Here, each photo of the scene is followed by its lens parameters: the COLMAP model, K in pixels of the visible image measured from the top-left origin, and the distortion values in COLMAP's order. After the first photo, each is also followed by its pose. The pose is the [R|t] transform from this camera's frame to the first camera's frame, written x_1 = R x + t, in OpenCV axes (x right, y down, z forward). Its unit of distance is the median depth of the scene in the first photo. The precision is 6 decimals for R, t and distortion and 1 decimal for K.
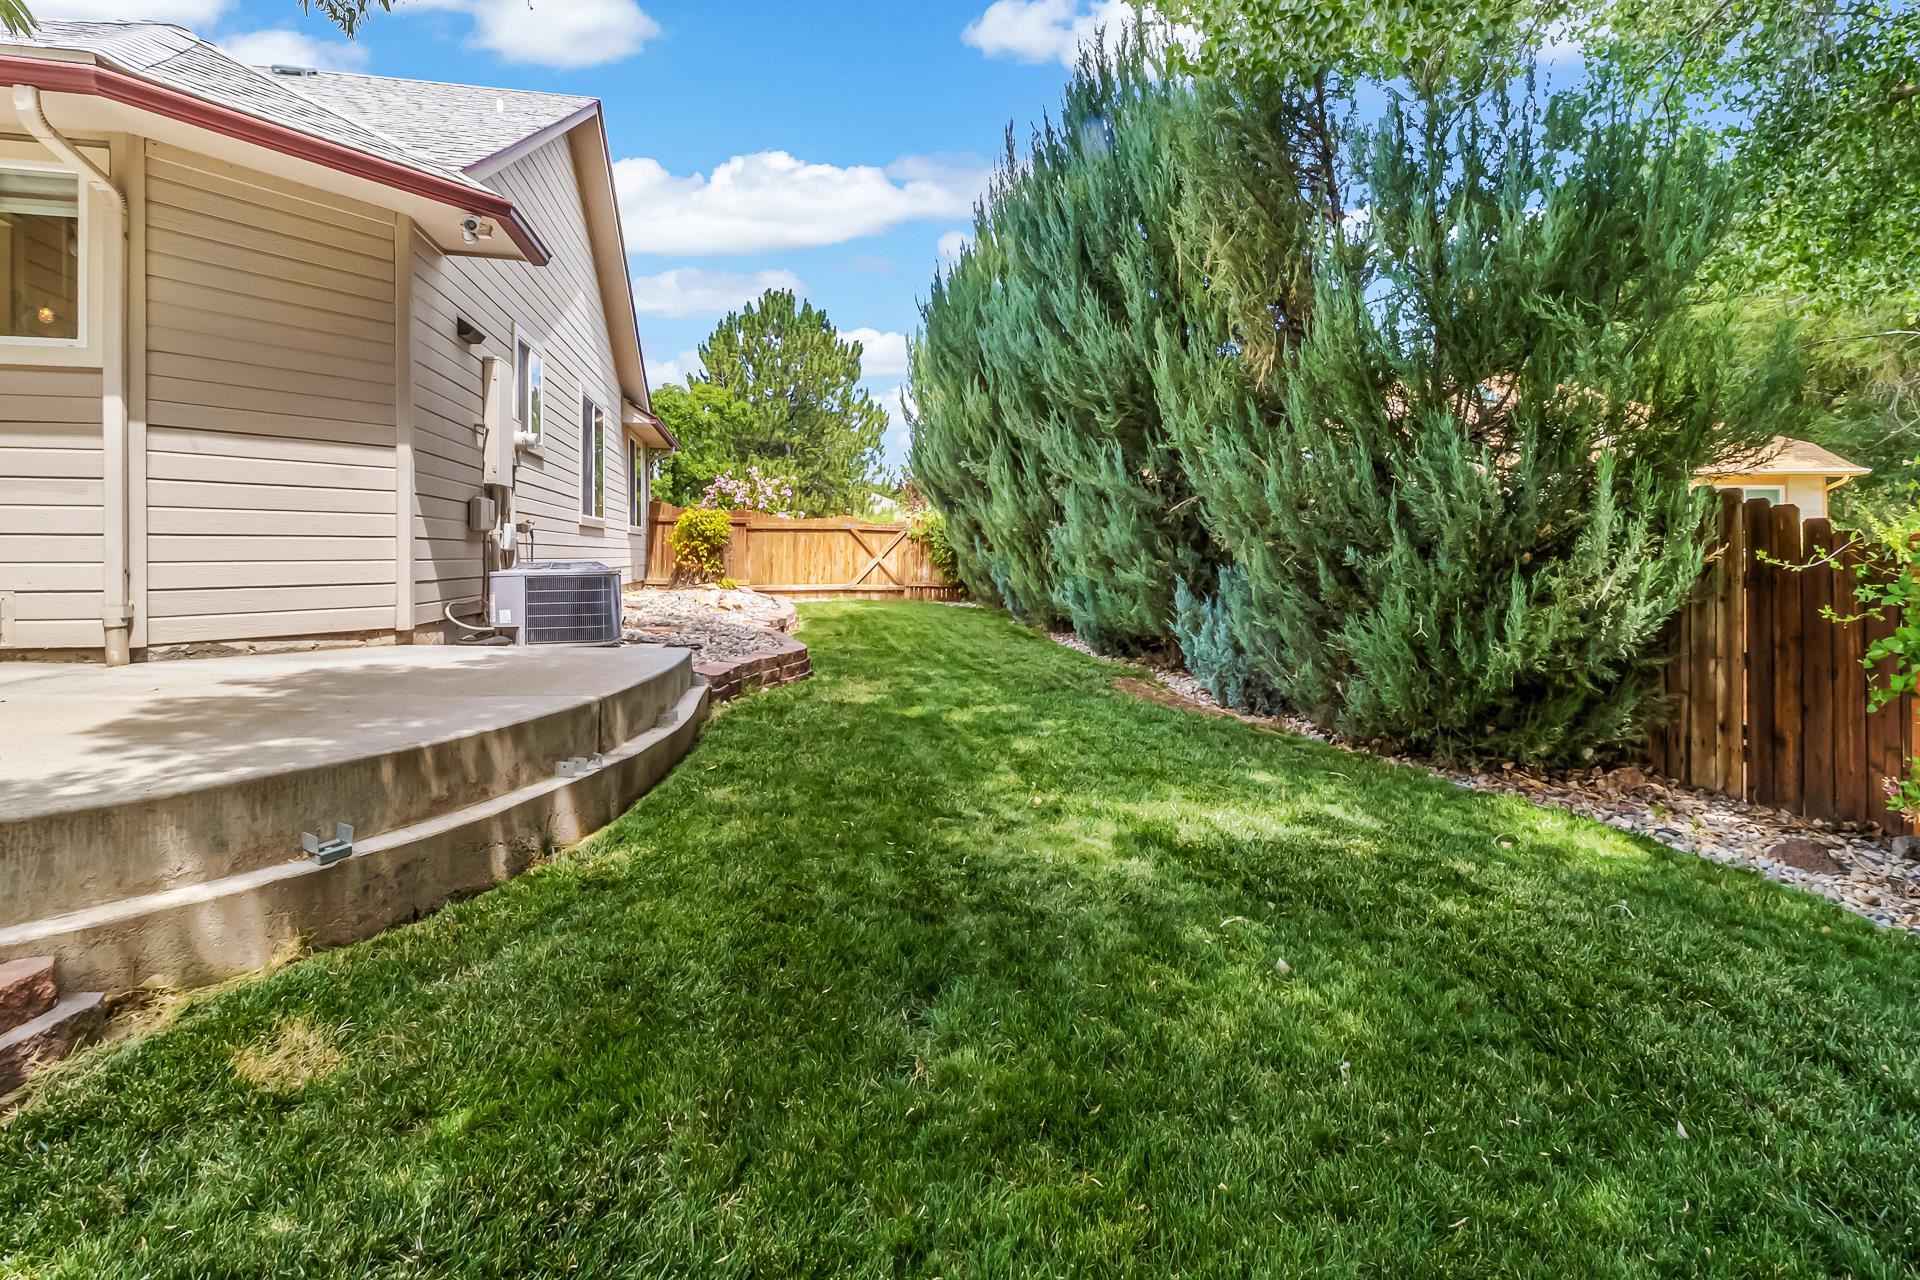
lens RADIAL K [[904.6, 0, 961.3], [0, 904.6, 576.8], [0, 0, 1]] dist [-0.001335, 0.000511]
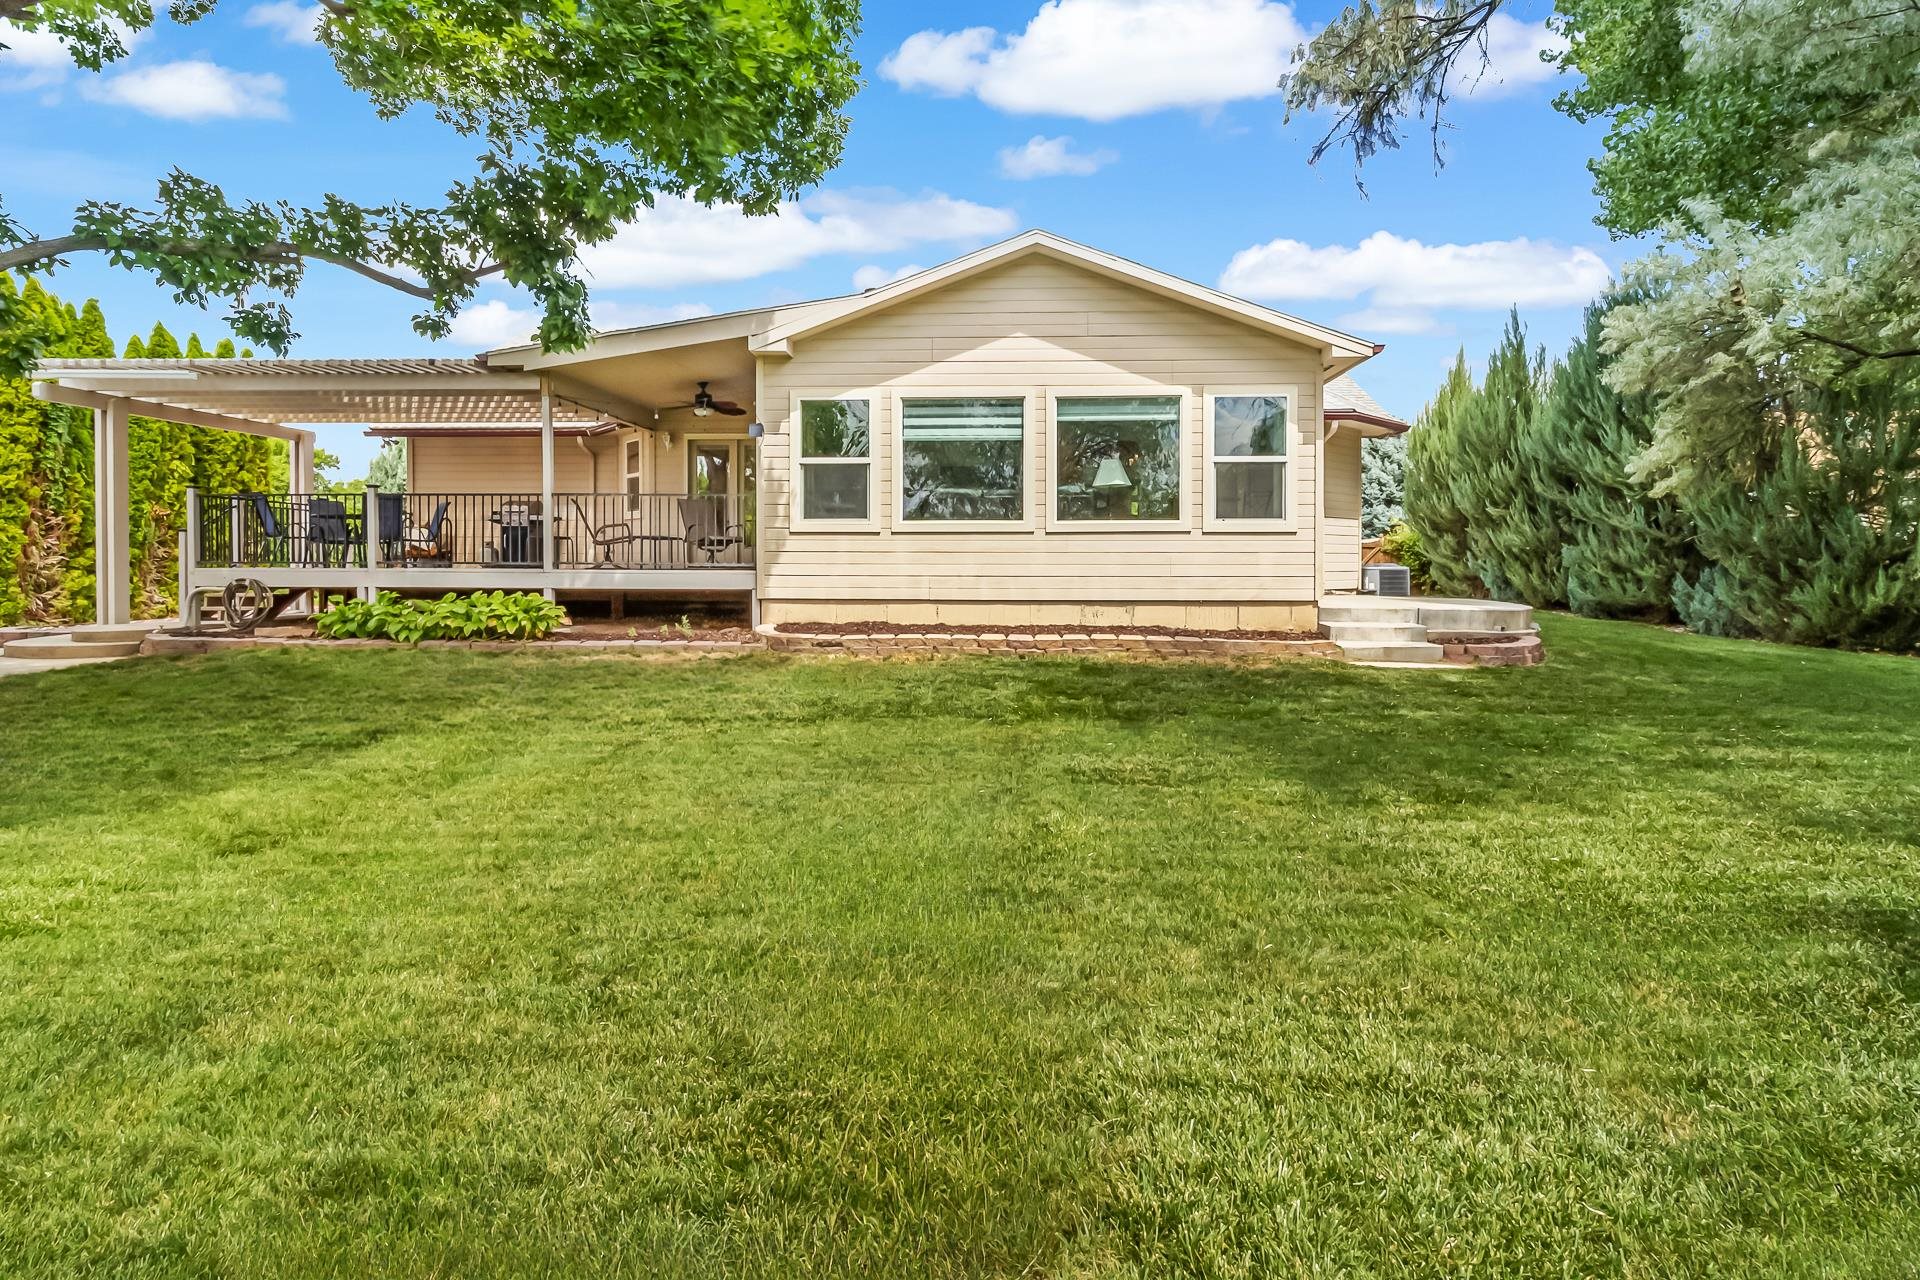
lens RADIAL K [[904.6, 0, 961.3], [0, 904.6, 576.8], [0, 0, 1]] dist [-0.001335, 0.000511]
pose [[0.966174, 0.006002, -0.257823, -0.968659], [-0.009152, 0.999897, -0.011017, 0.056337], [0.257730, 0.013004, 0.966129, -1.672277]]
